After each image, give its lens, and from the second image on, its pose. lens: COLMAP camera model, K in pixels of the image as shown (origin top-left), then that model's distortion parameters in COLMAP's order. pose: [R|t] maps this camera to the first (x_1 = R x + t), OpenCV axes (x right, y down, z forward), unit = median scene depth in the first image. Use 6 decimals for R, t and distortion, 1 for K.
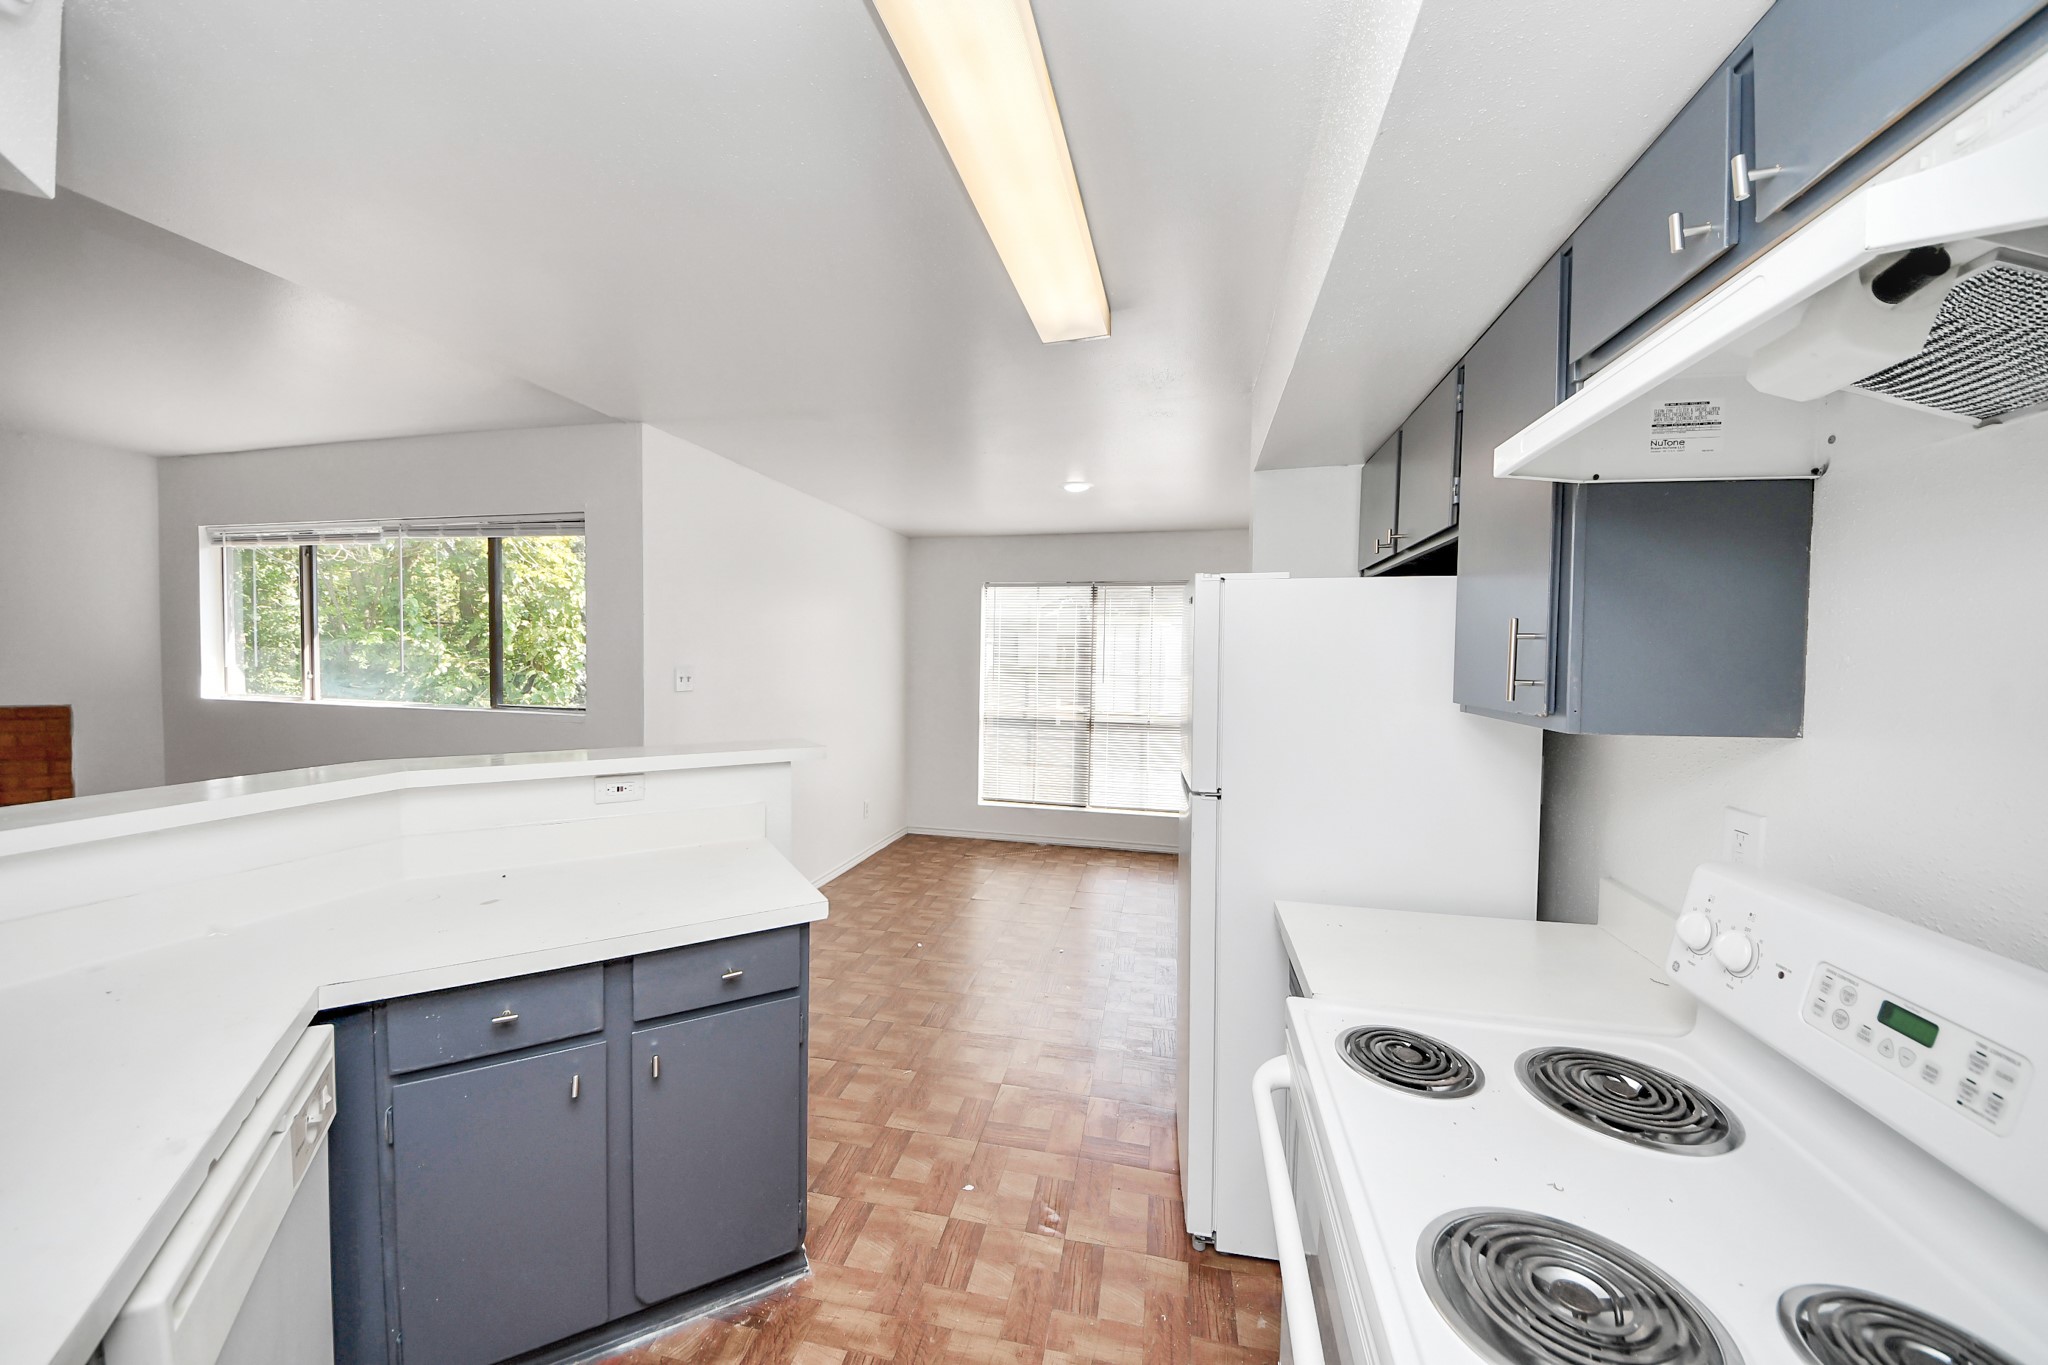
lens RADIAL K [[755.8, 0, 1006.9], [0, 755.8, 688.2], [0, 0, 1]] dist [0.005806, -0.003789]
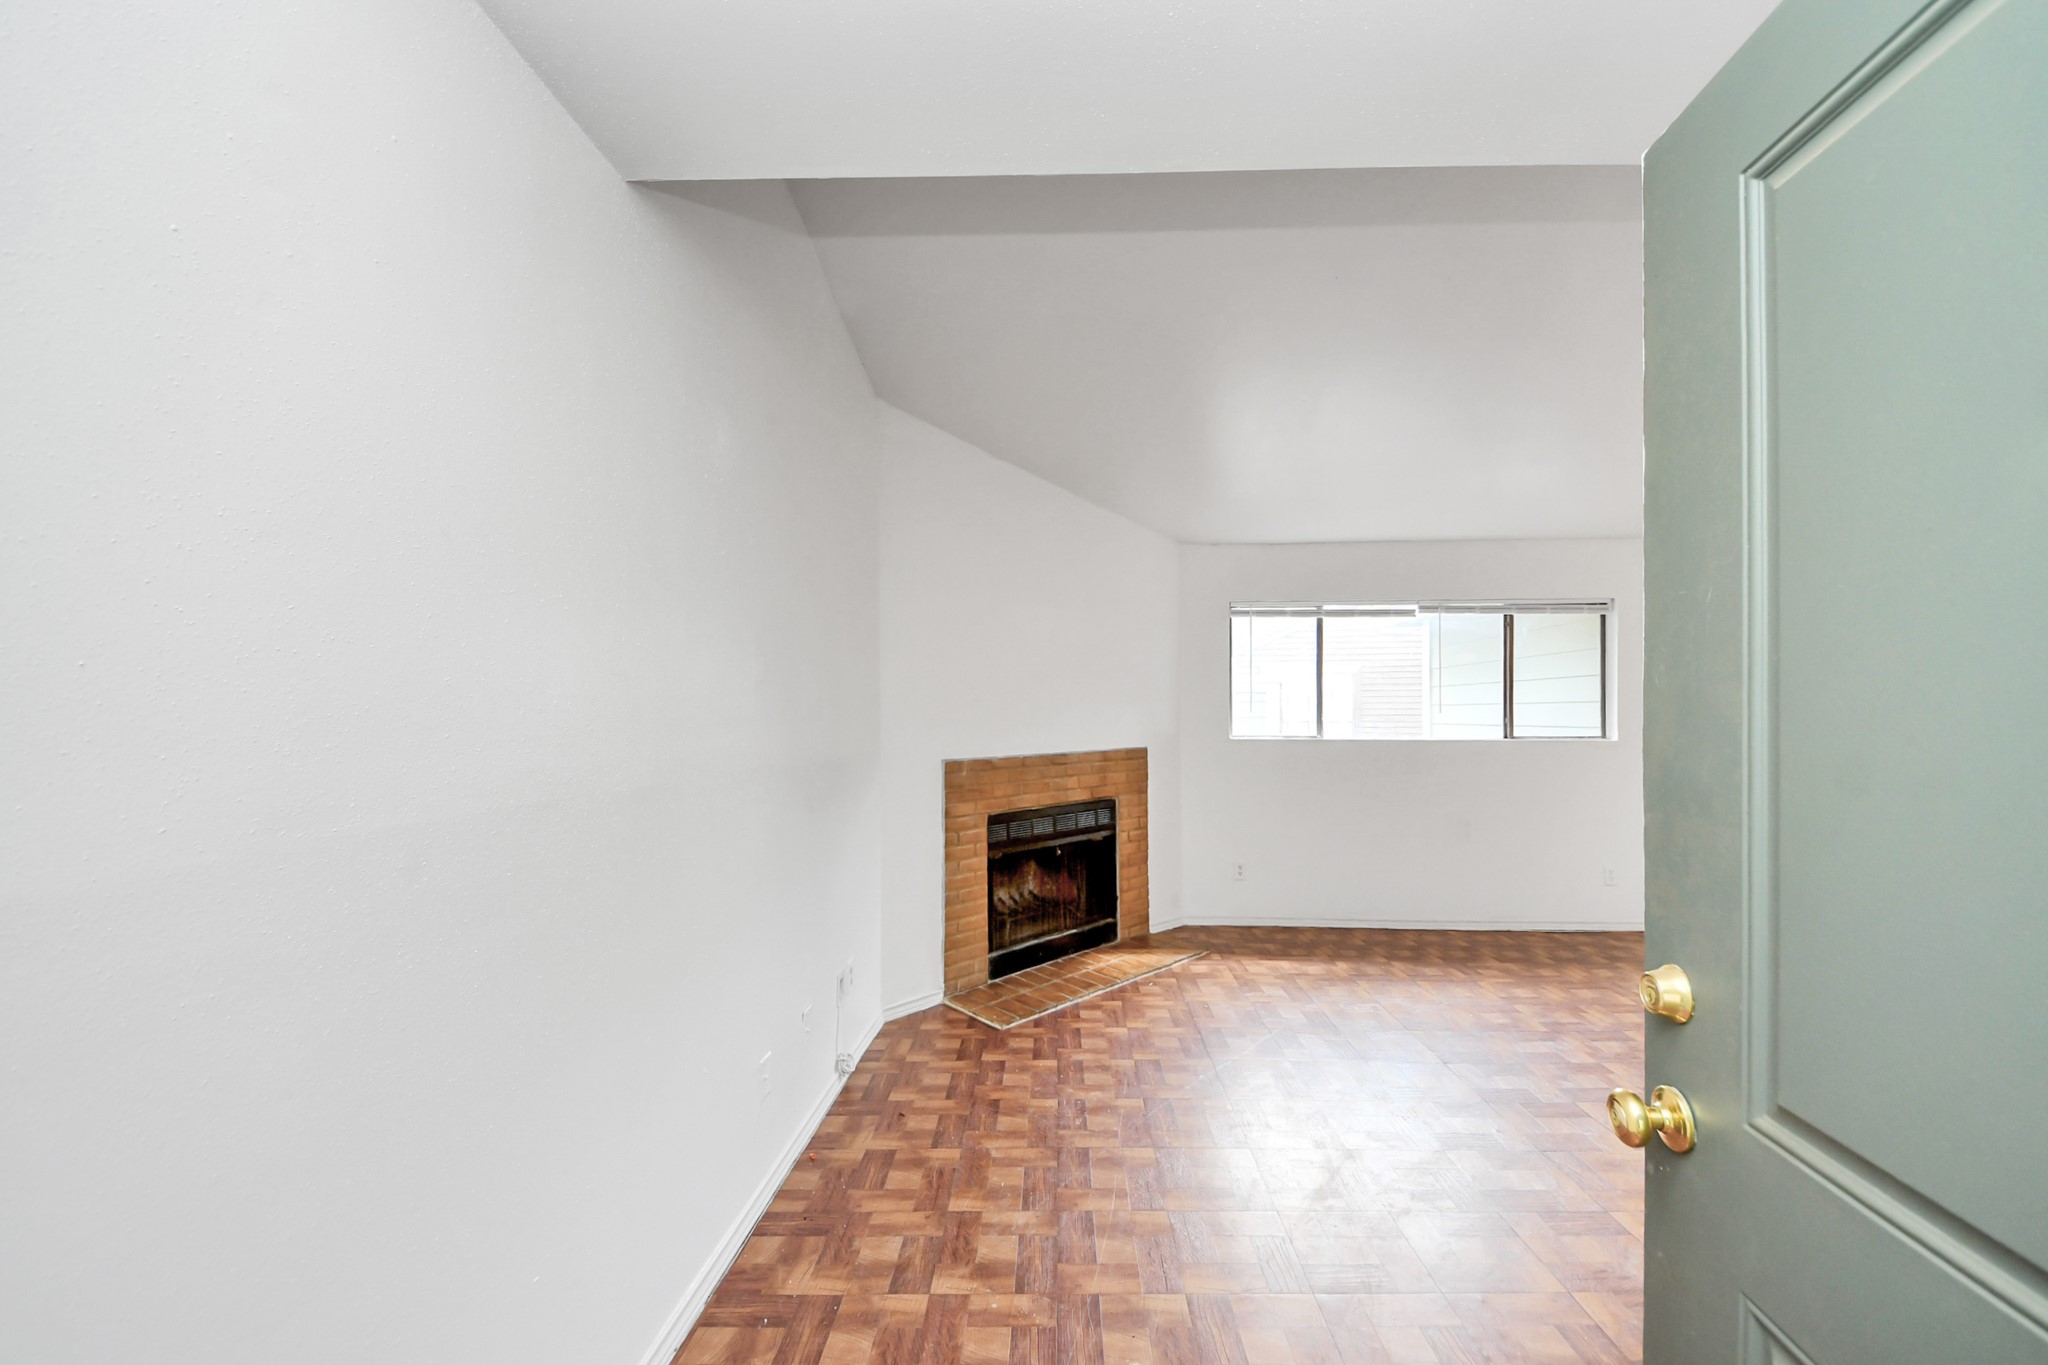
lens RADIAL K [[755.8, 0, 1056.7], [0, 755.8, 727.0], [0, 0, 1]] dist [0.005806, -0.003789]
pose [[0.977287, -0.026851, 0.210212, -0.969104], [0.032876, 0.999141, -0.025217, 0.007923], [-0.209355, 0.031555, 0.977331, -0.094530]]
